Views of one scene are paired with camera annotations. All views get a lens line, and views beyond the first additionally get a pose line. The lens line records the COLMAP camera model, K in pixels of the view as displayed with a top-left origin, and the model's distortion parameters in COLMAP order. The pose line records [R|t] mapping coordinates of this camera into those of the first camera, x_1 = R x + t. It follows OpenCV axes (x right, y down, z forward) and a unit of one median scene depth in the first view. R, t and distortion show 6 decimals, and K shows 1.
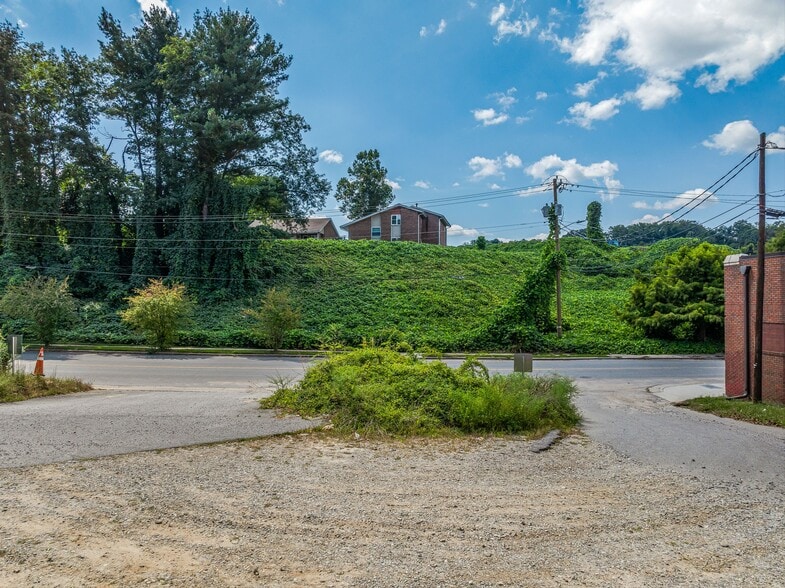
lens RADIAL K [[574.0, 0, 392.1], [0, 574.0, 293.8], [0, 0, 1]] dist [-0.037436, 0.016767]
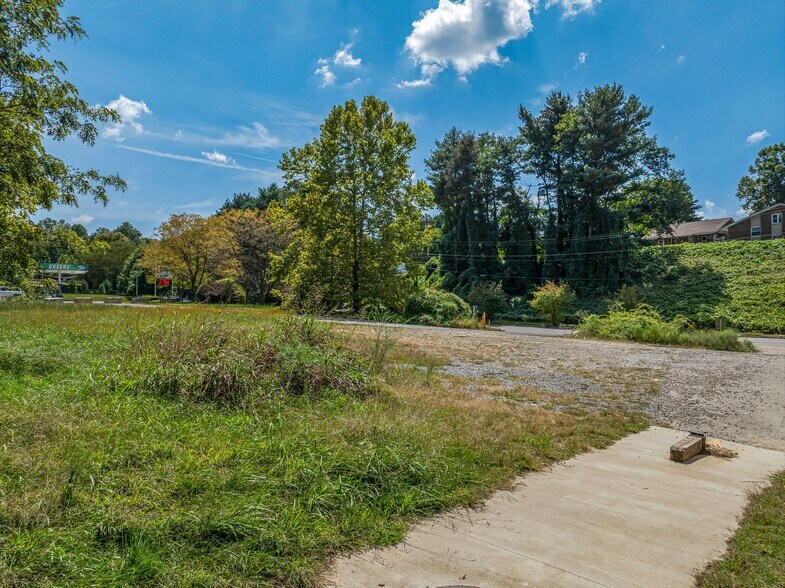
lens RADIAL K [[574.0, 0, 391.9], [0, 574.0, 293.6], [0, 0, 1]] dist [-0.037436, 0.016767]
pose [[0.741042, -0.012736, -0.671338, 0.253465], [0.012395, 0.999909, -0.005288, 0.009777], [0.671344, -0.004402, 0.741132, -0.368319]]
